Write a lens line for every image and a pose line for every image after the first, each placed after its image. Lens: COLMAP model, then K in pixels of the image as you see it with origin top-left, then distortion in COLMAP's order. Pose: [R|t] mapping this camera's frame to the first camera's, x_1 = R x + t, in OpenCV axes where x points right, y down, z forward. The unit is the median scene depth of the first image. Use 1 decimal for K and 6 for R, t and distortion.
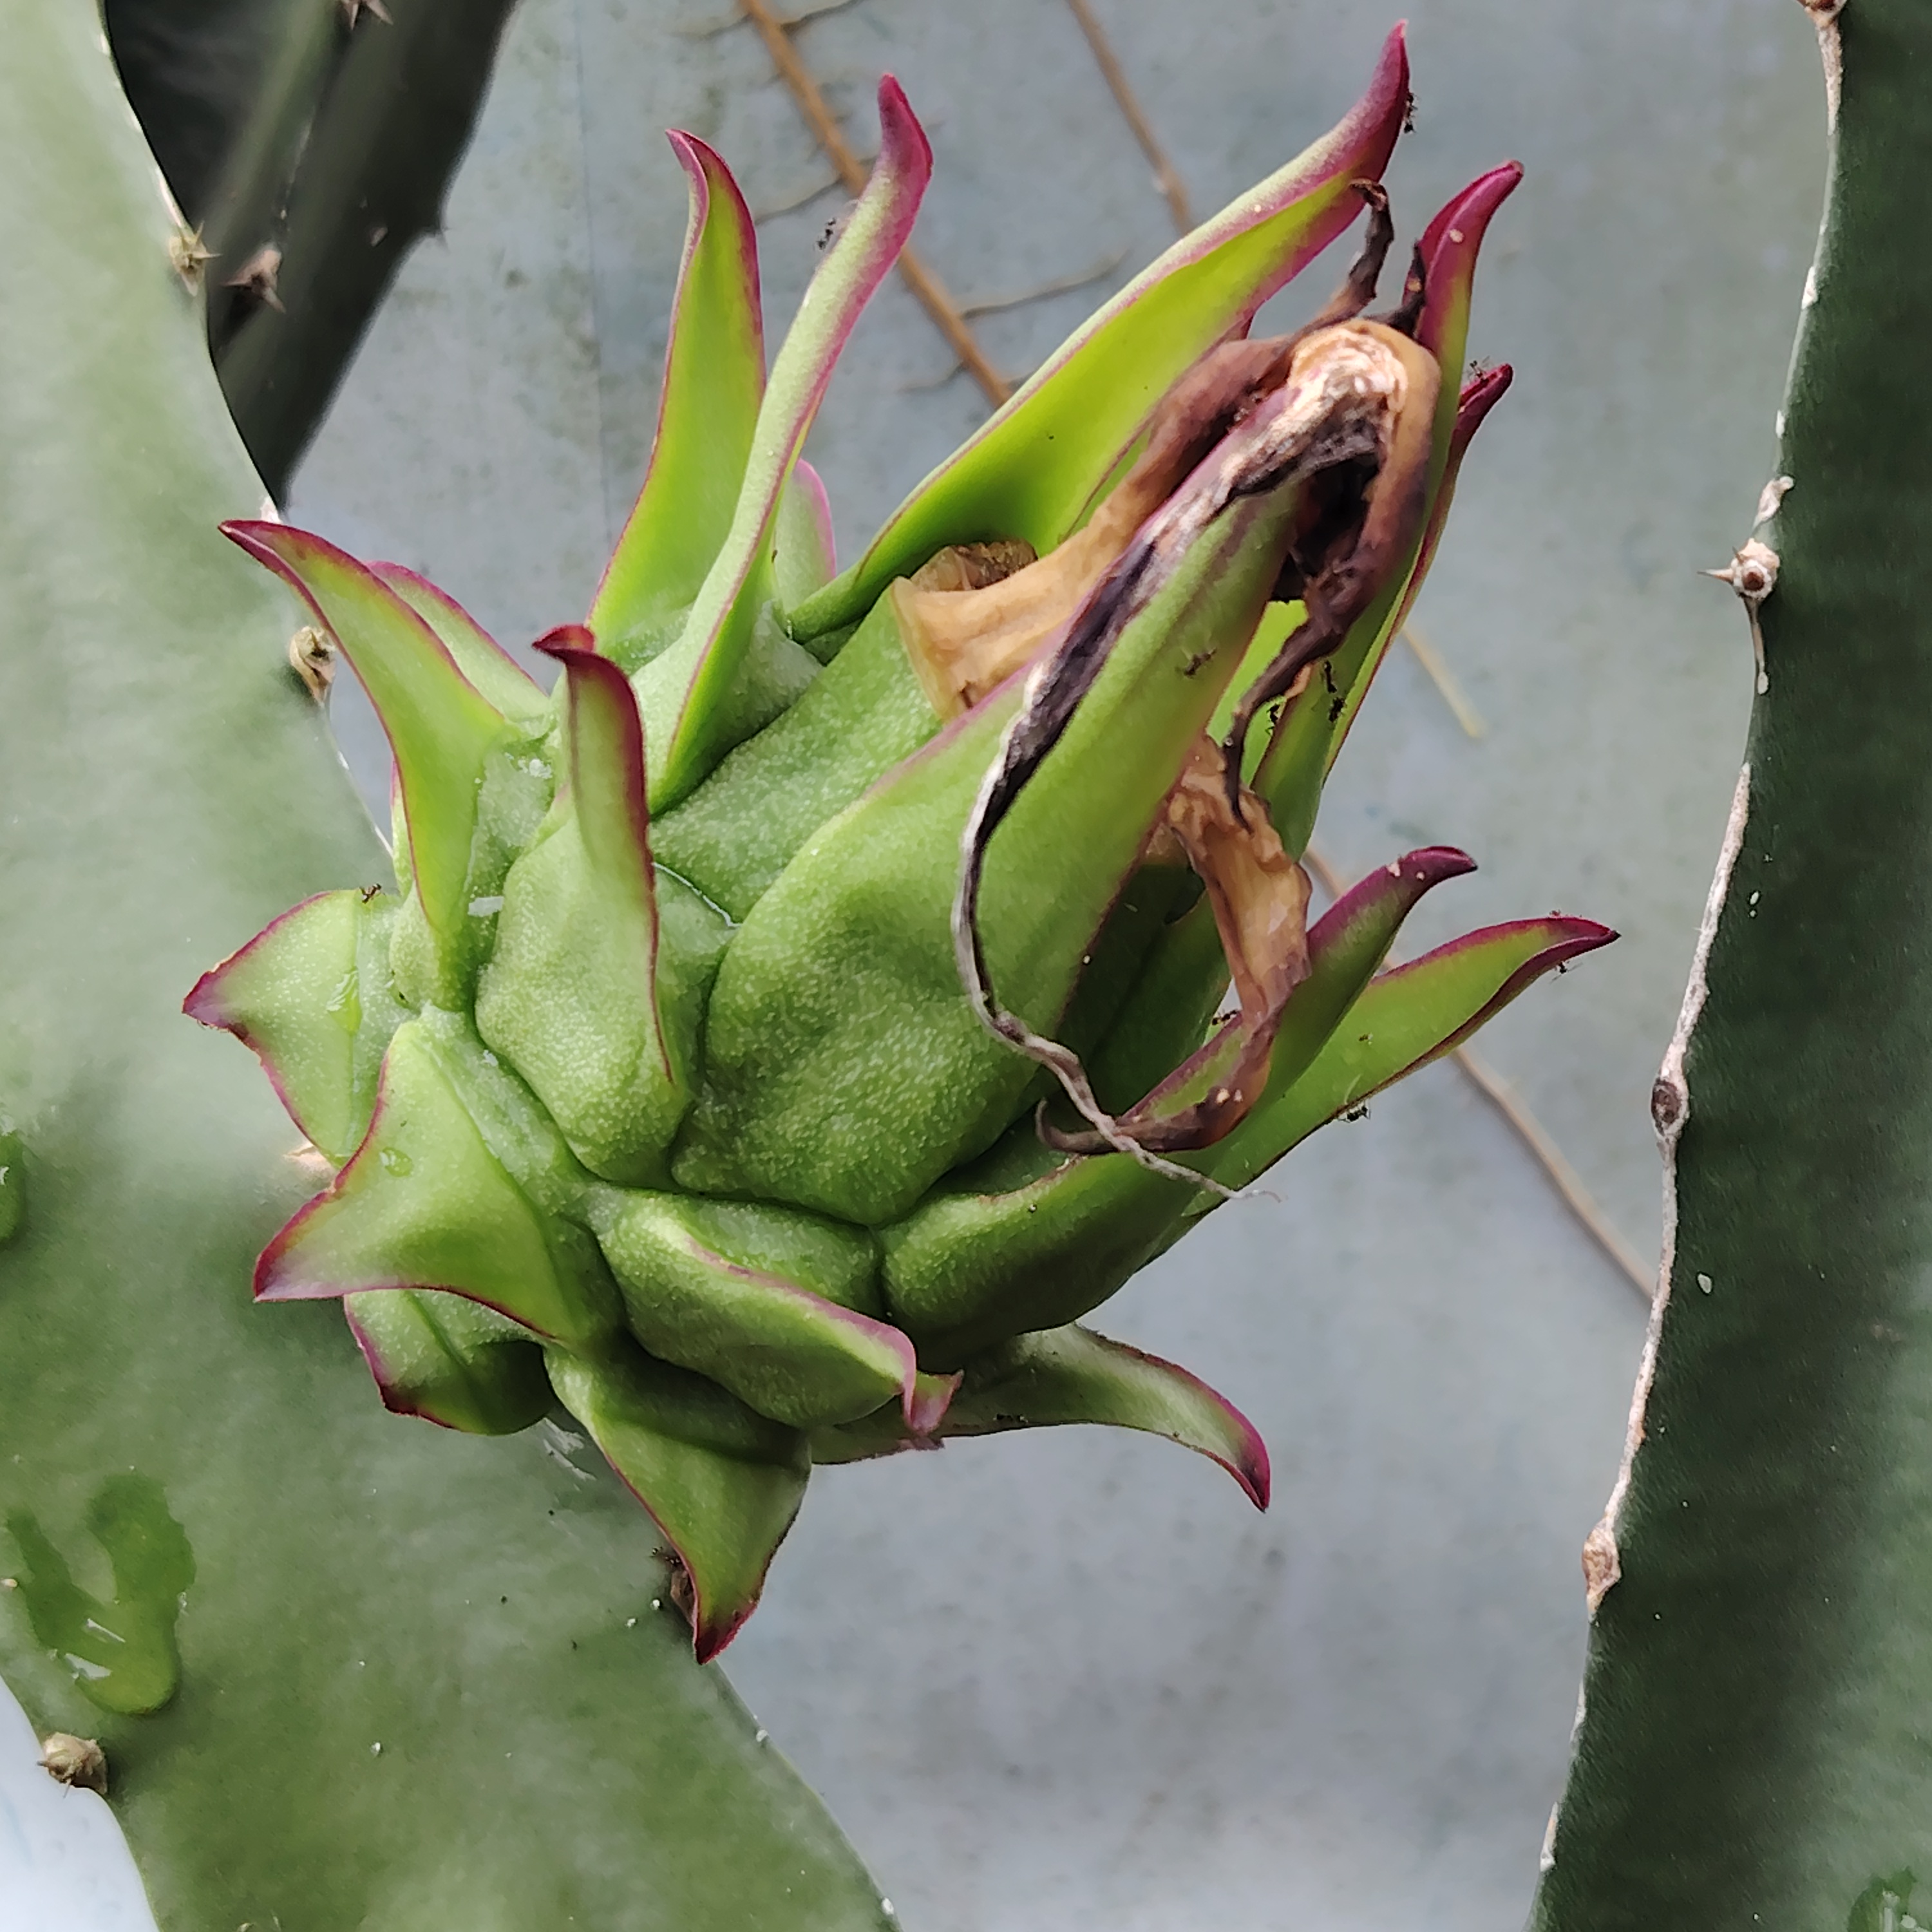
lens RADIAL K [[3538.9, 0, 1042.7], [0, 3538.9, 967.6], [0, 0, 1]] dist [0.114337, -0.121217]
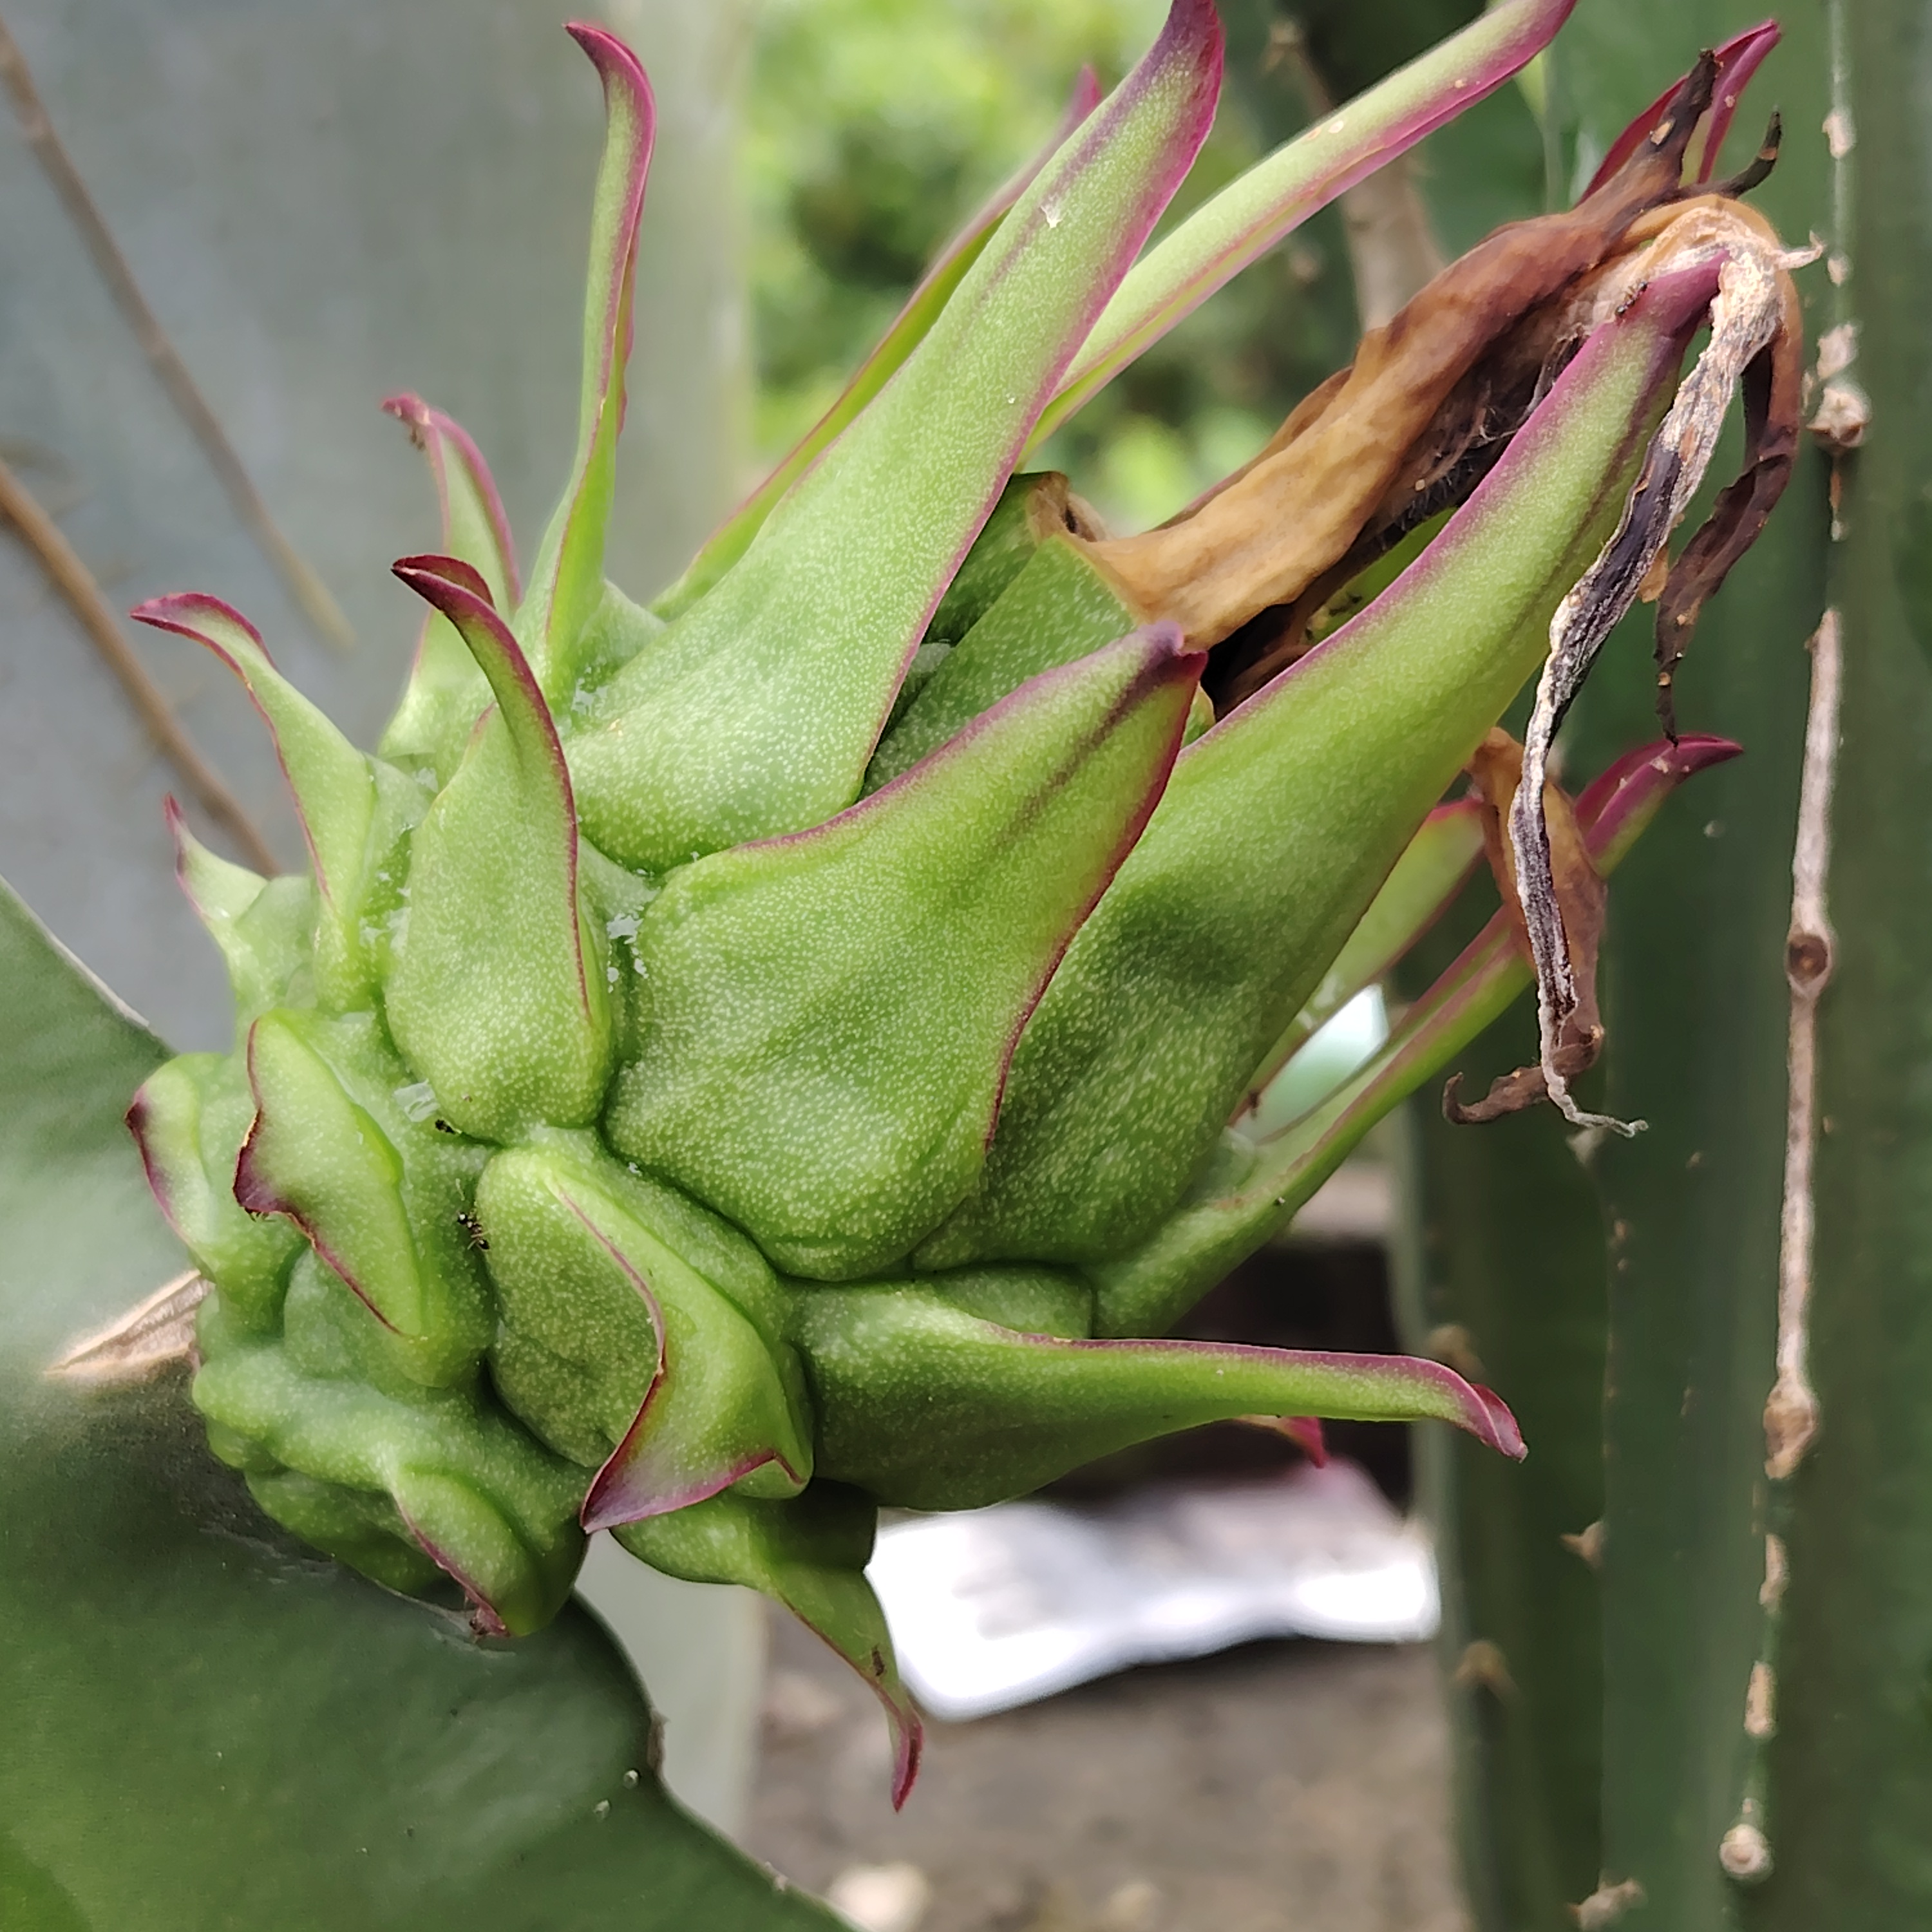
lens RADIAL K [[3616.5, 0, 961.0], [0, 3616.5, 939.5], [0, 0, 1]] dist [0.128559, -0.408601]
pose [[0.806112, -0.182724, 0.562846, -0.584841], [0.162051, 0.982939, 0.087012, -0.092827], [-0.569142, 0.021068, 0.821969, 0.284241]]
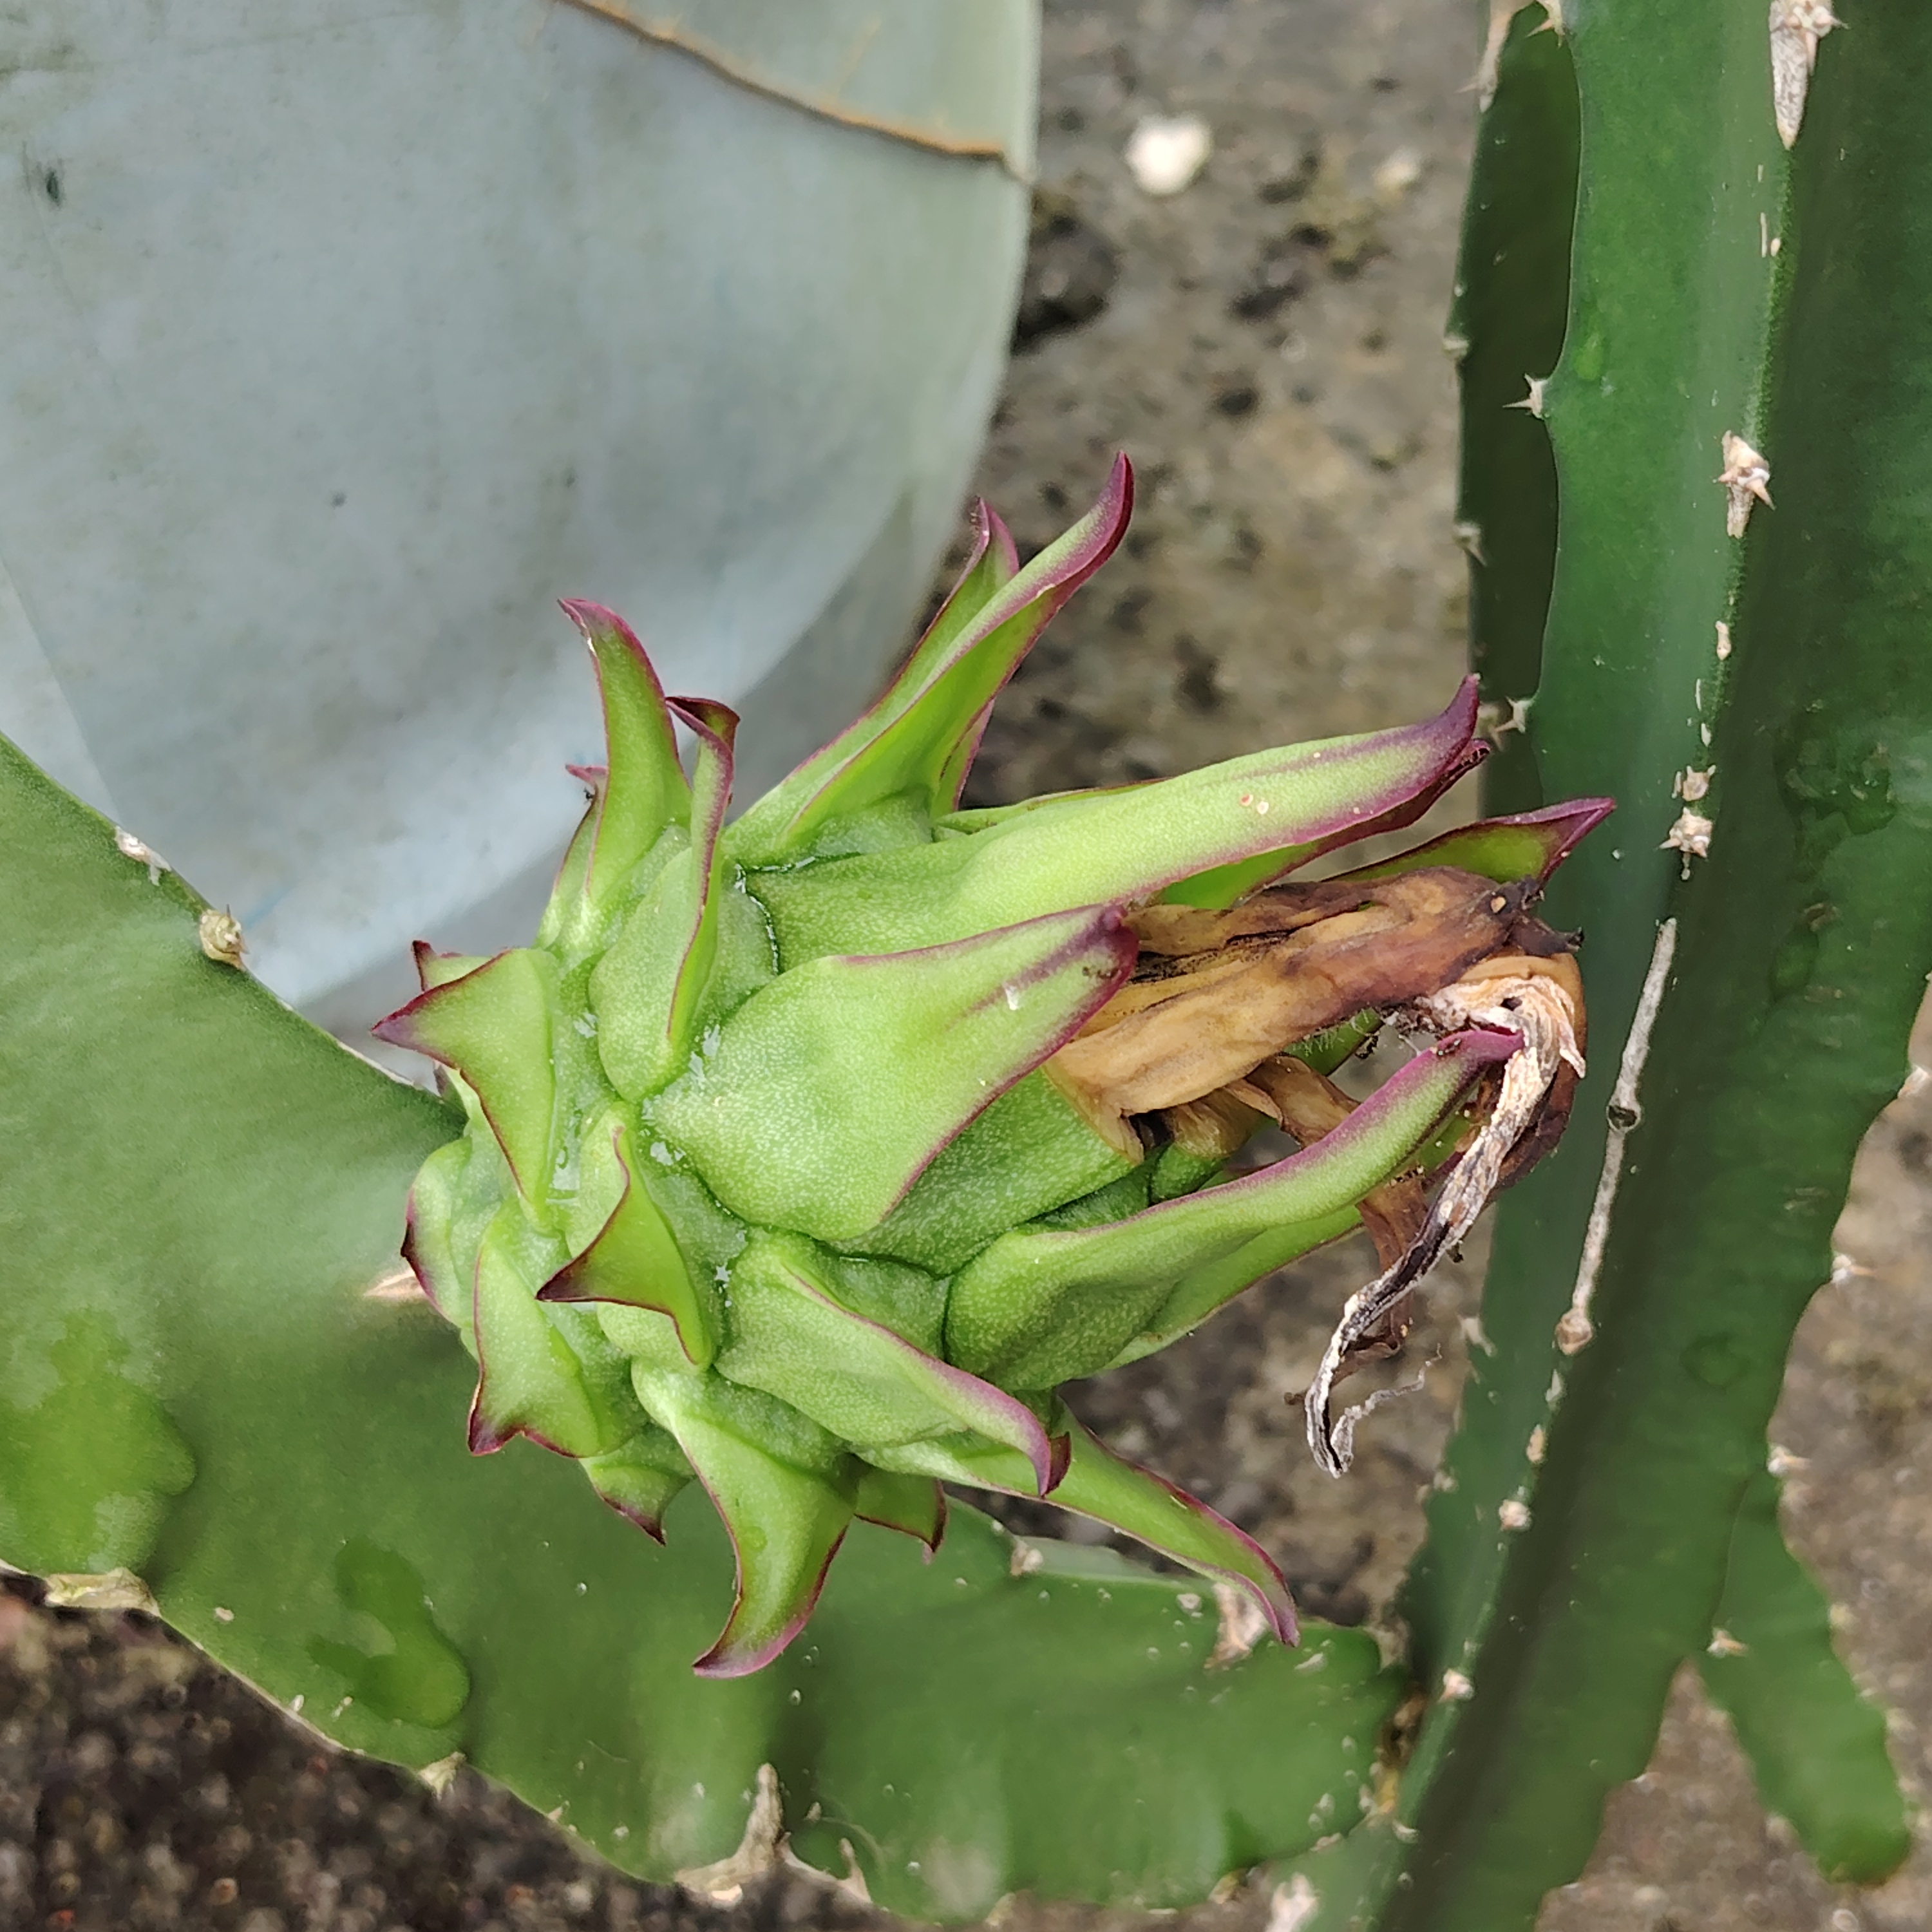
lens RADIAL K [[3503.7, 0, 966.0], [0, 3503.7, 966.0], [0, 0, 1]] dist [0.105311, 0.031145]
pose [[0.869491, -0.426189, 0.249699, -0.343584], [0.158111, 0.719057, 0.676726, -0.928065], [-0.467960, -0.548927, 0.692598, 0.218038]]
